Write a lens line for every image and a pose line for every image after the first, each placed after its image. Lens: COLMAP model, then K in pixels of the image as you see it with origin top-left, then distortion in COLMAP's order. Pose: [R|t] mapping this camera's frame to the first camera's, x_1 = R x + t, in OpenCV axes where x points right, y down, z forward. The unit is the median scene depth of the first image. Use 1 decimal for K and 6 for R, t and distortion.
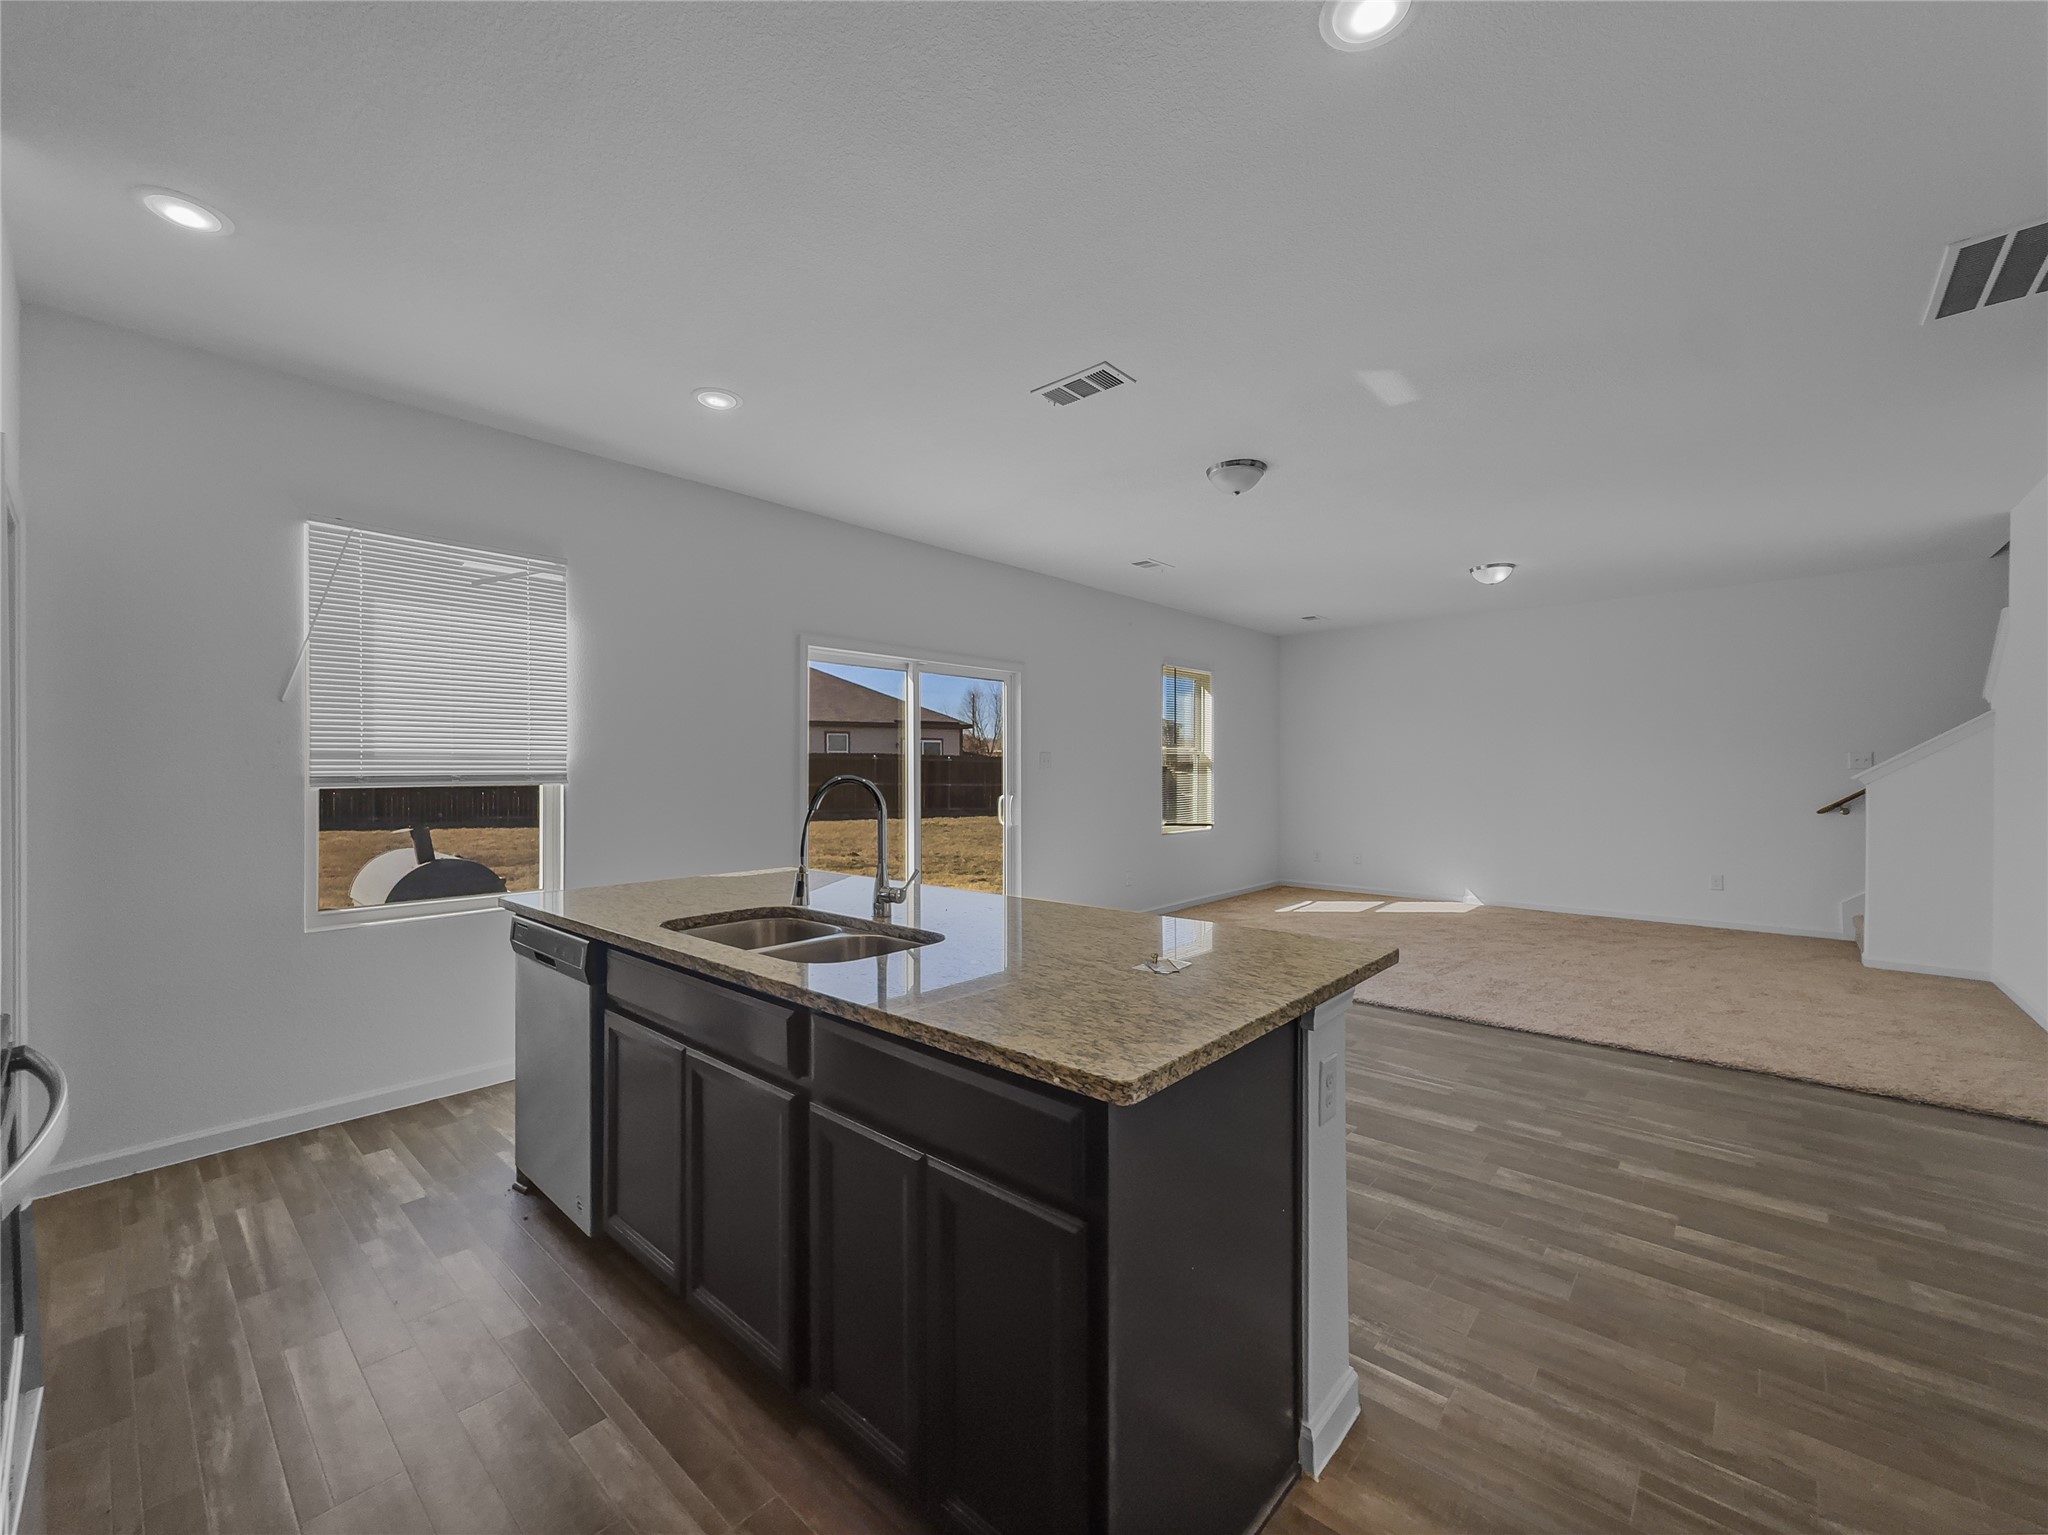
lens RADIAL K [[830.9, 0, 1024.0], [0, 830.9, 767.5], [0, 0, 1]] dist [0.001835, 0.001122]
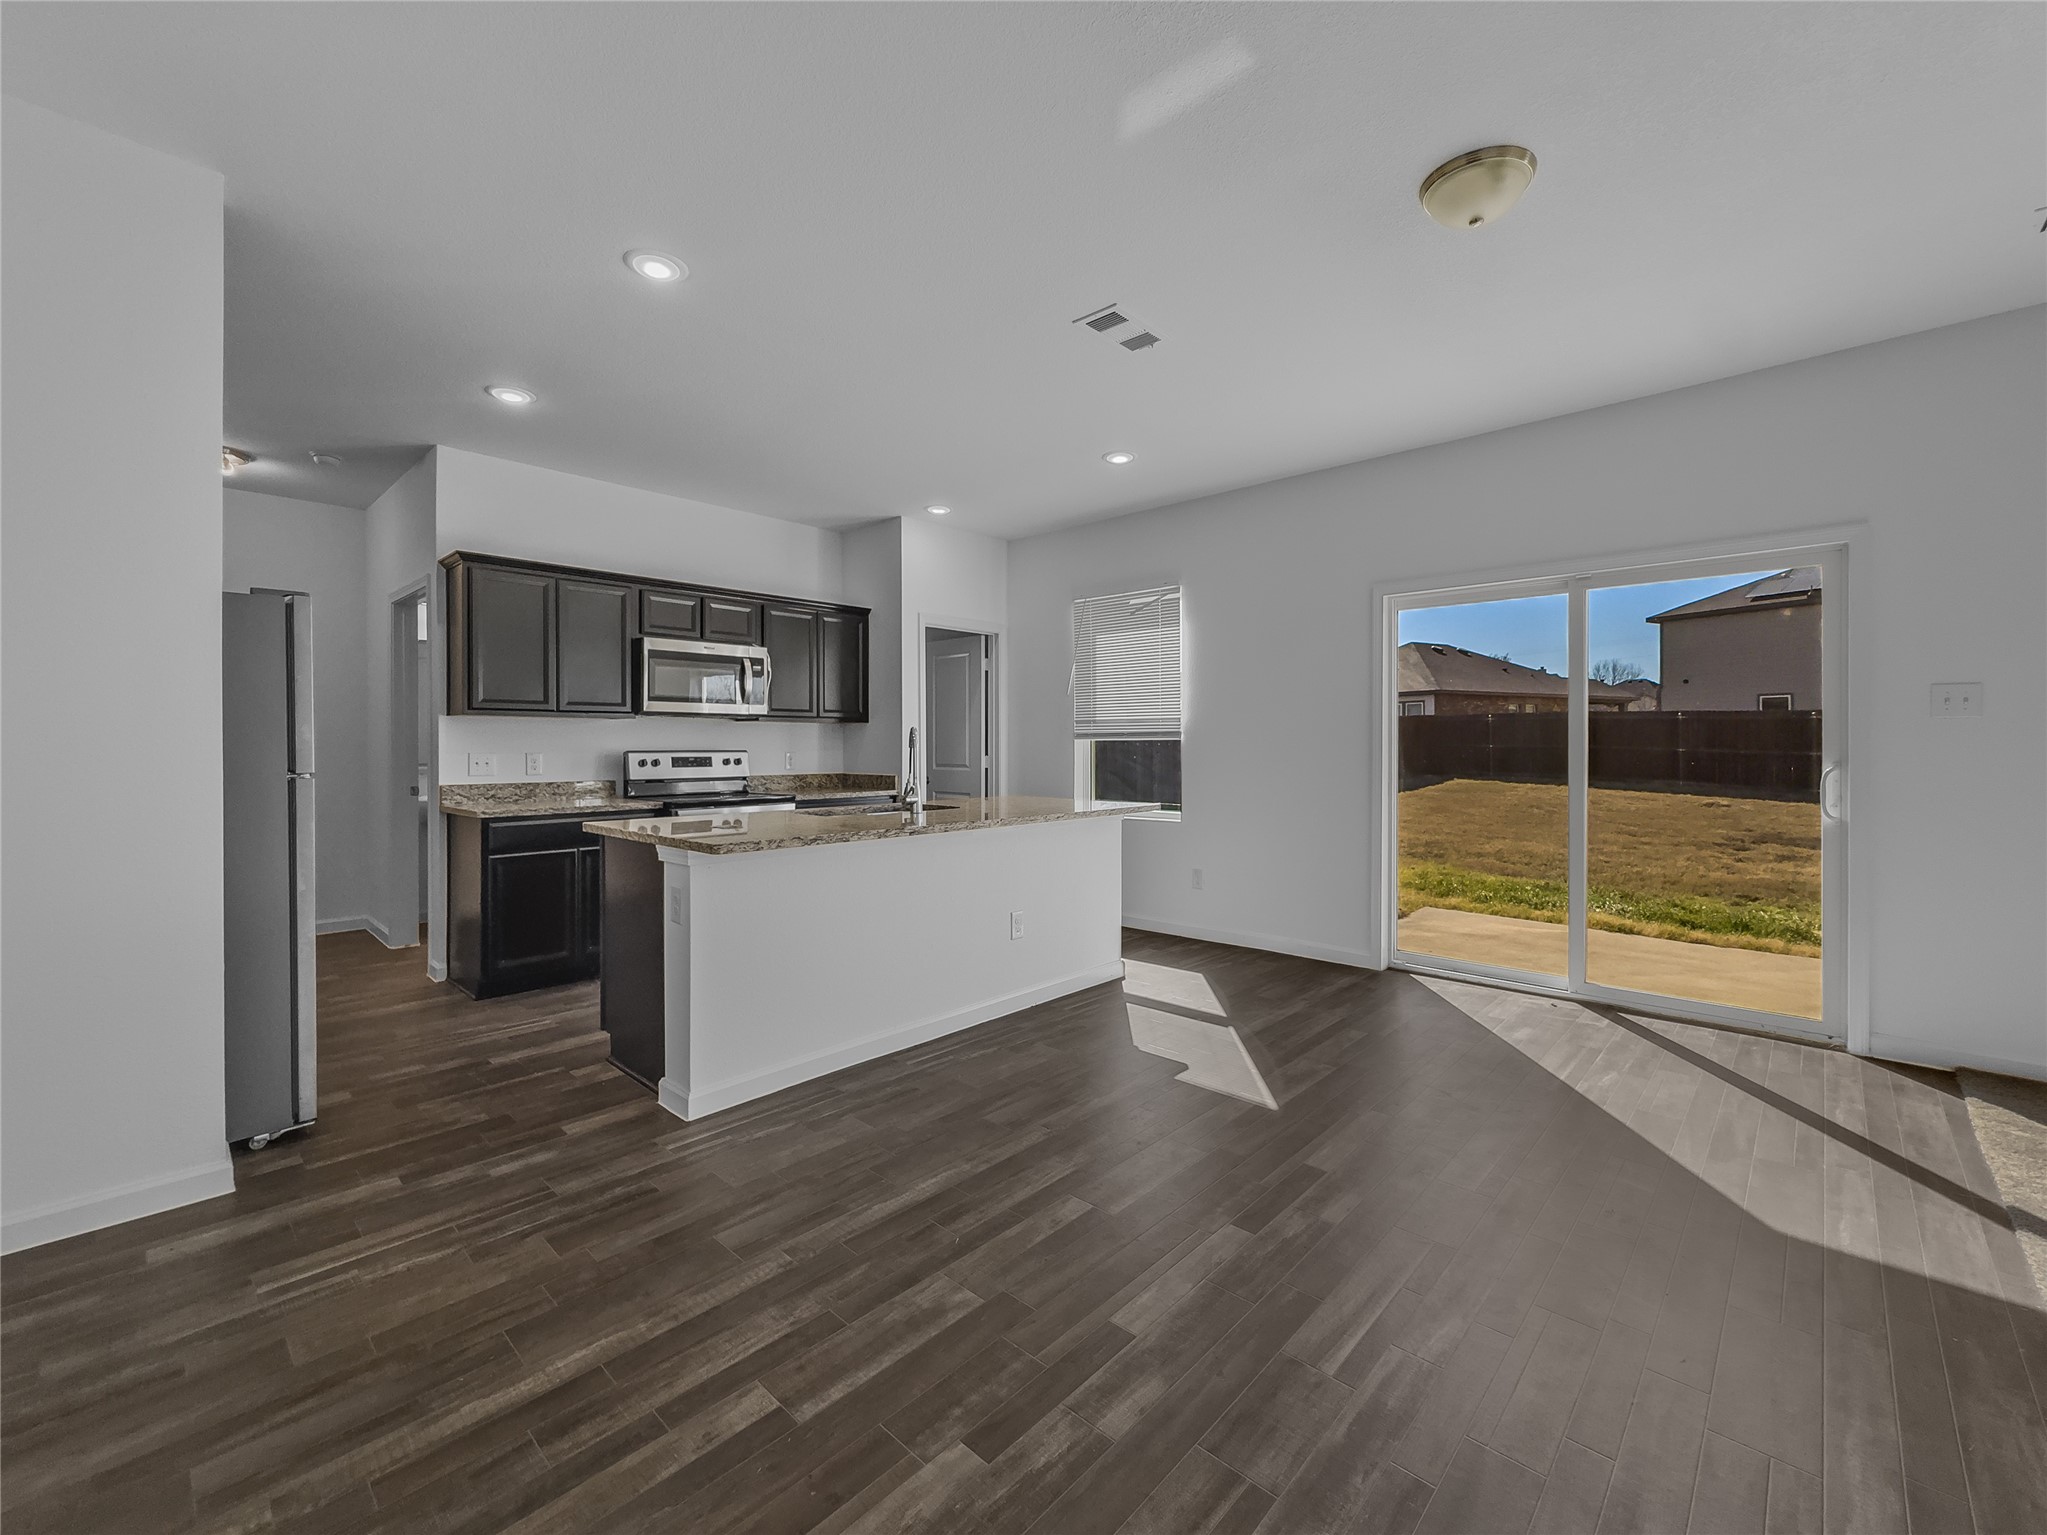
lens RADIAL K [[846.5, 0, 1026.8], [0, 846.5, 748.0], [0, 0, 1]] dist [-0.001899, -0.000243]
pose [[-0.018403, 0.006356, -0.999810, 1.539450], [-0.002075, 0.999977, 0.006395, 0.044805], [0.999828, 0.002193, -0.018390, 1.296588]]
